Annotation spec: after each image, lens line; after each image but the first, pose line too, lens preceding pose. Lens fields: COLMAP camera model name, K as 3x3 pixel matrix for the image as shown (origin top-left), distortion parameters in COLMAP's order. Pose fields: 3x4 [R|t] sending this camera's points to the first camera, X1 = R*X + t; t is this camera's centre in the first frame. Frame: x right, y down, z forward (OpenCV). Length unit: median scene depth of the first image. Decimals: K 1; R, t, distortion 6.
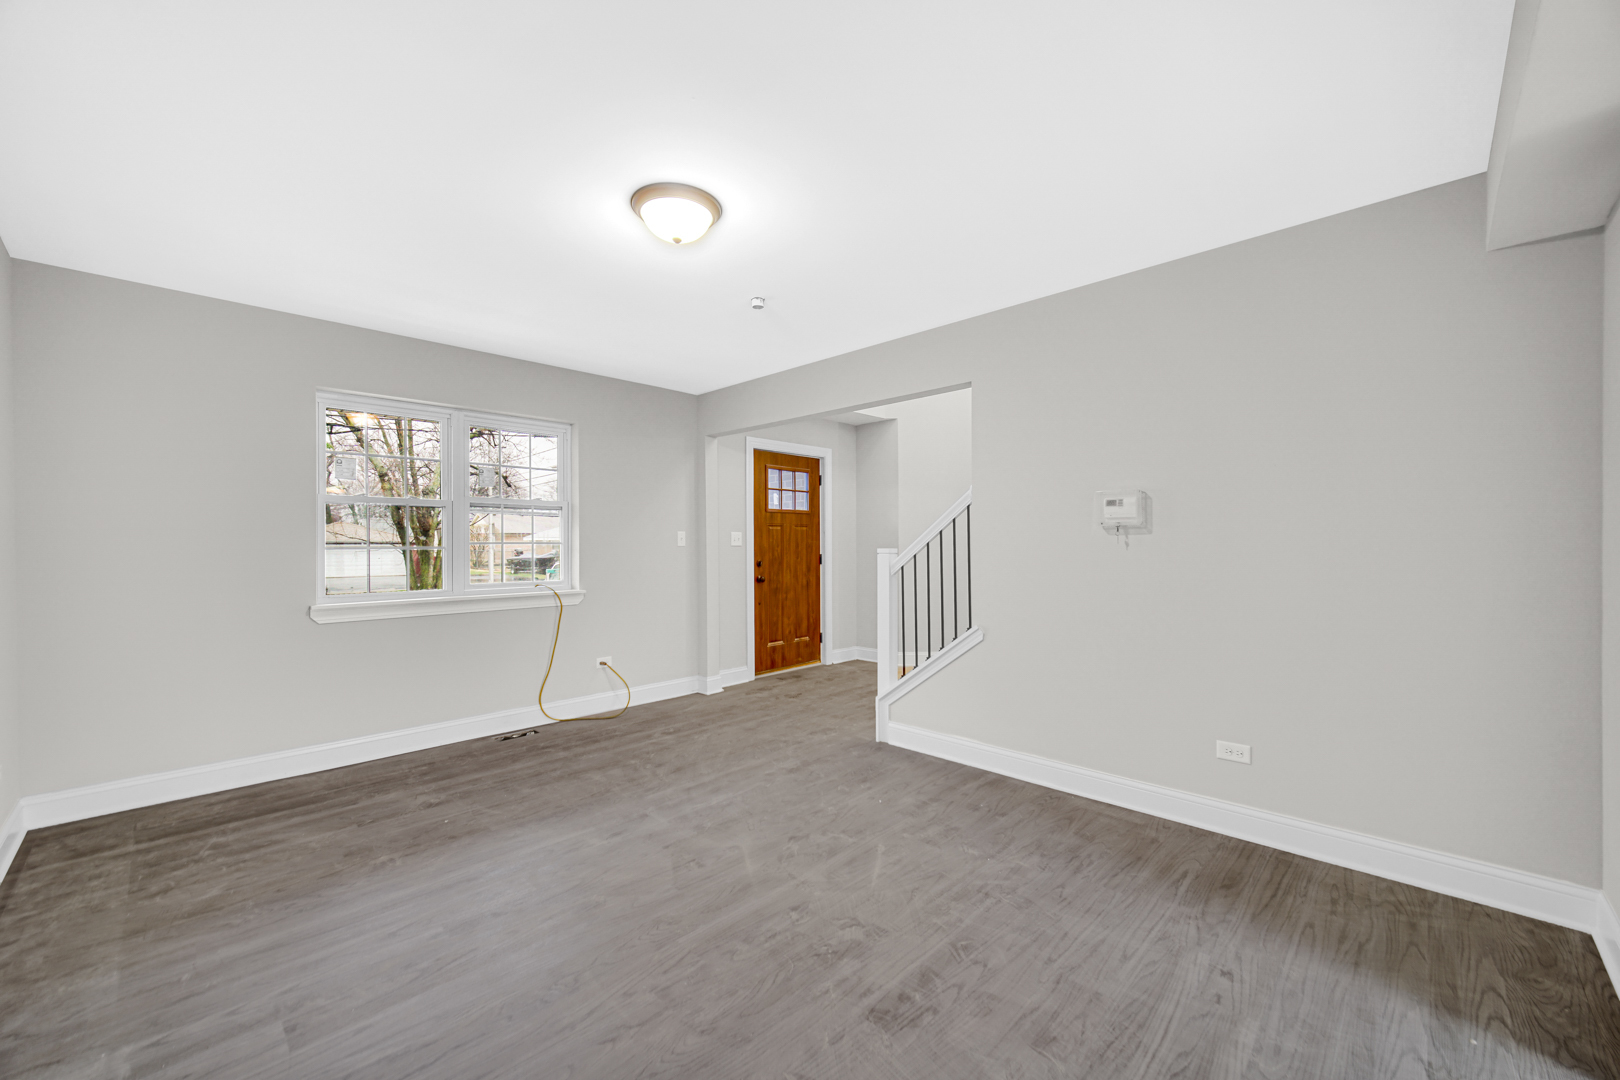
lens RADIAL K [[641.7, 0, 802.5], [0, 641.7, 536.5], [0, 0, 1]] dist [-0.004017, 0.000867]
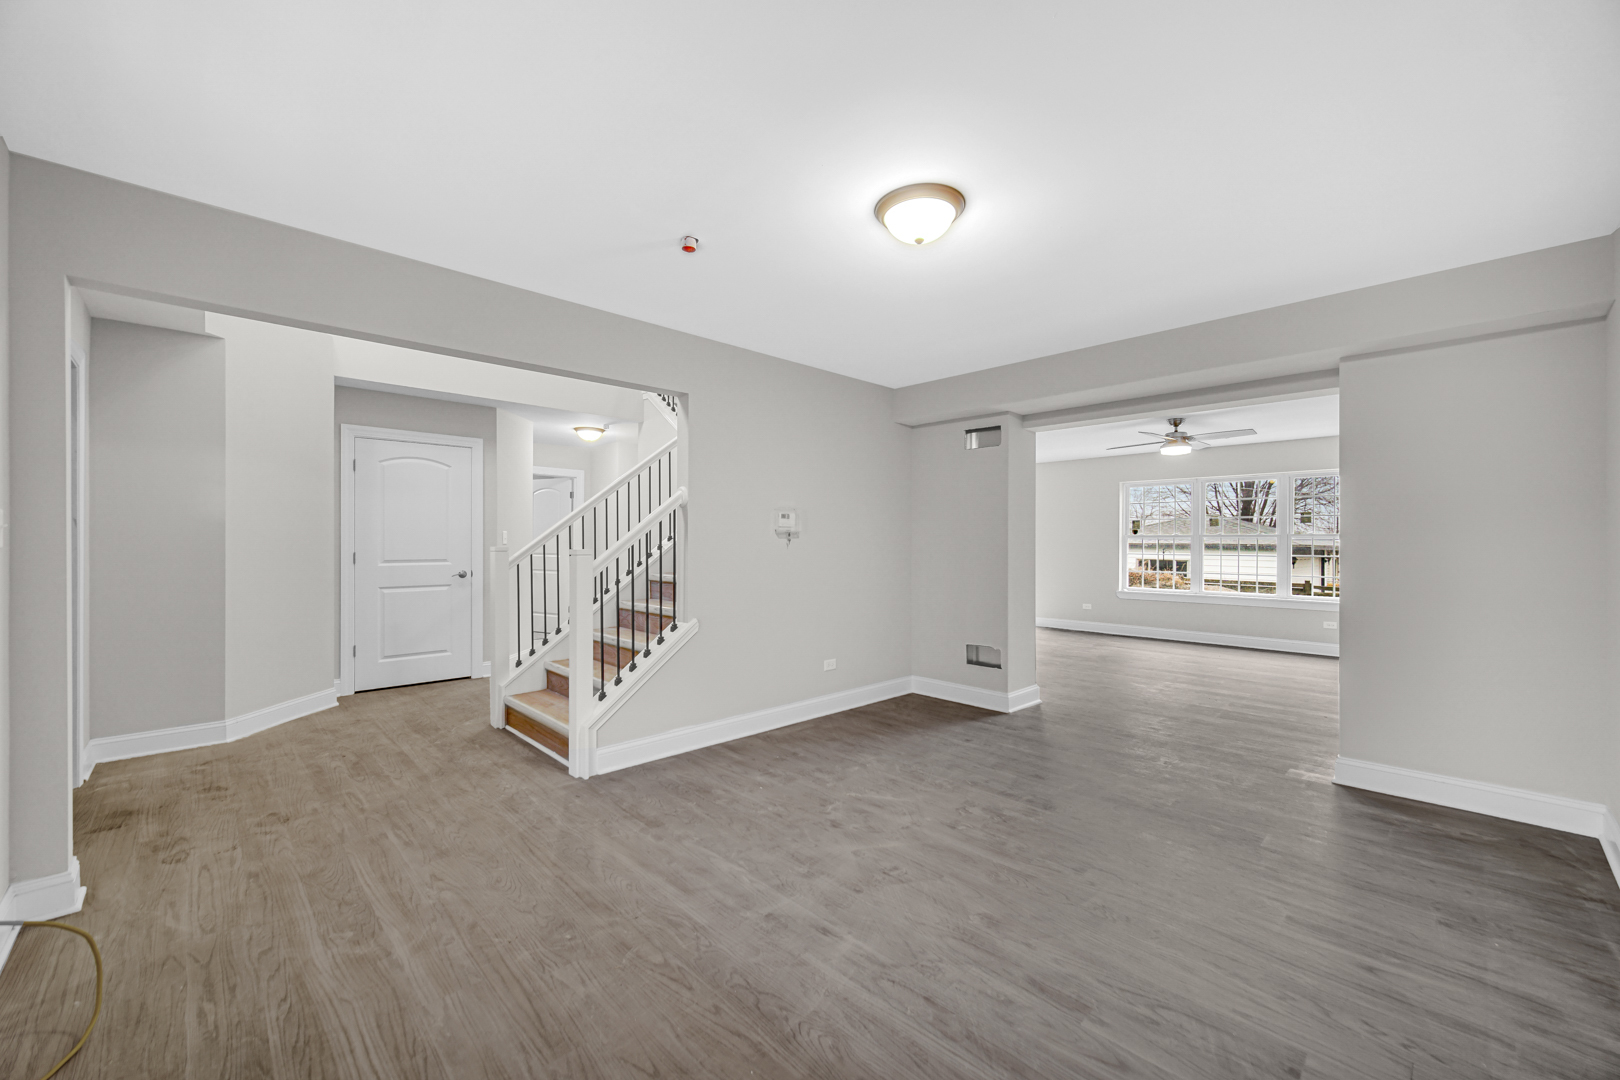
lens RADIAL K [[641.7, 0, 801.2], [0, 641.7, 544.2], [0, 0, 1]] dist [-0.004017, 0.000867]
pose [[0.029894, 0.000329, 0.999553, -0.947010], [-0.012945, 0.999916, 0.000058, 0.009569], [-0.999469, -0.012941, 0.029896, 0.918434]]
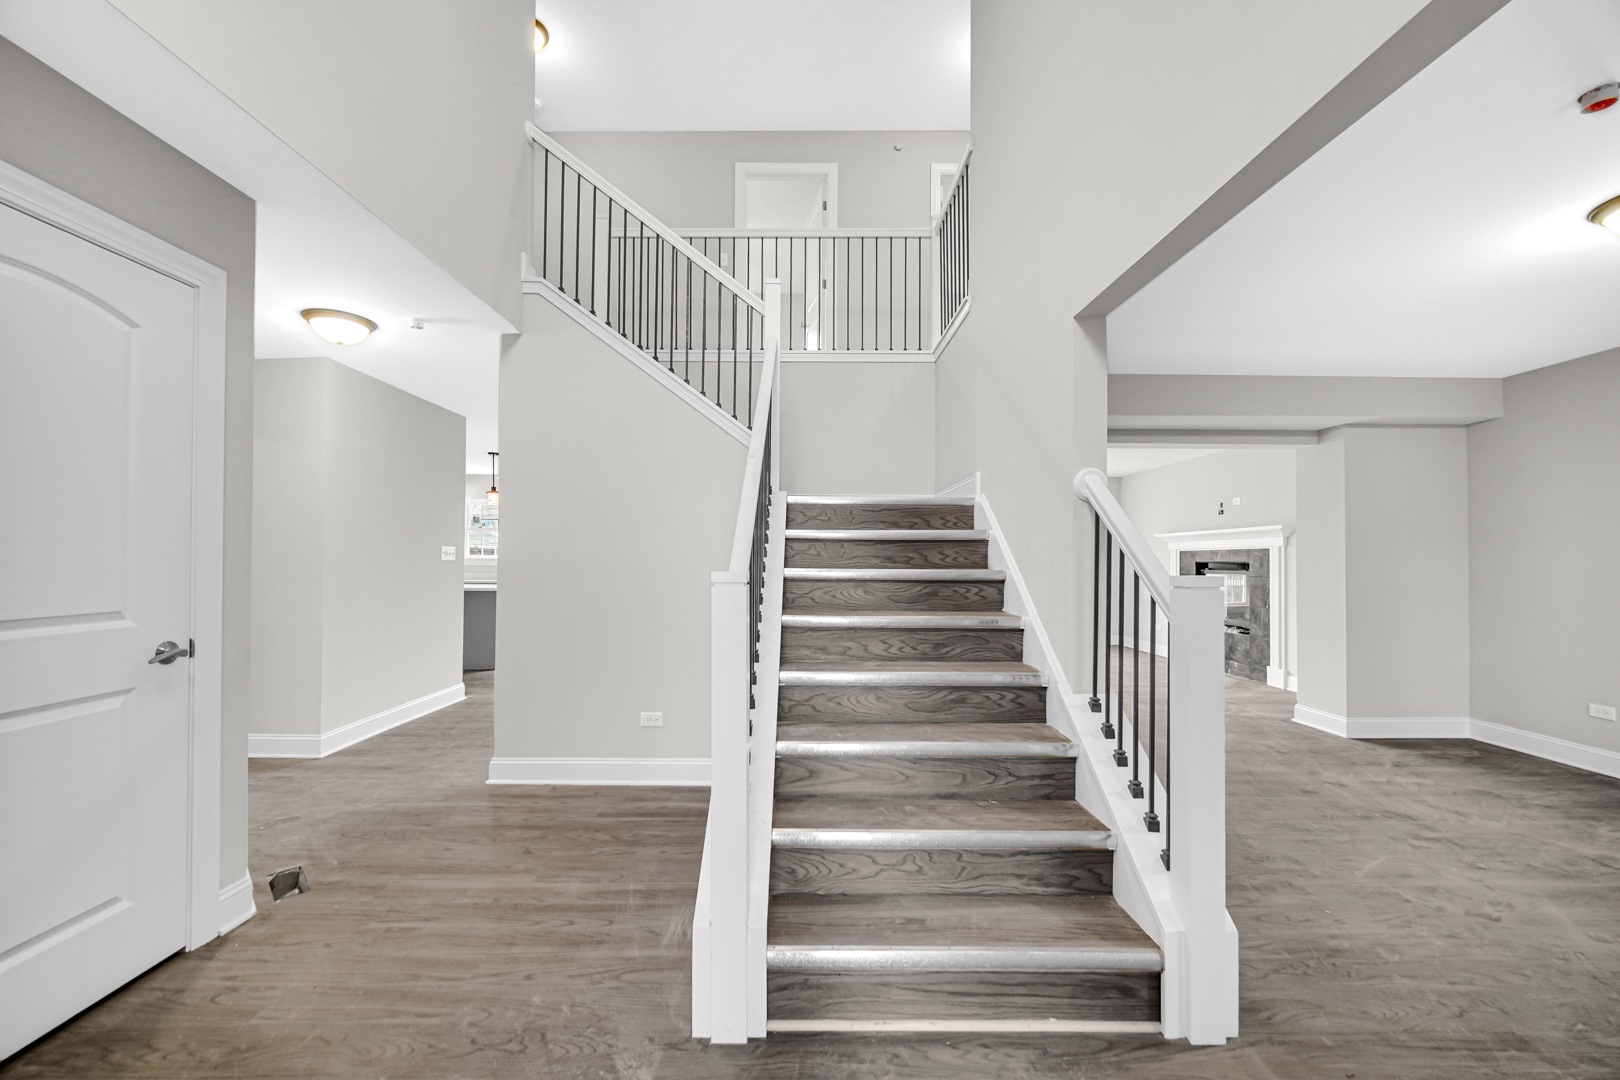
lens RADIAL K [[641.7, 0, 806.1], [0, 641.7, 550.2], [0, 0, 1]] dist [-0.004017, 0.000867]
pose [[-0.706557, 0.011009, 0.707570, 0.019990], [-0.008529, 0.999674, -0.024070, 0.019223], [-0.707605, -0.023042, -0.706233, 1.980107]]
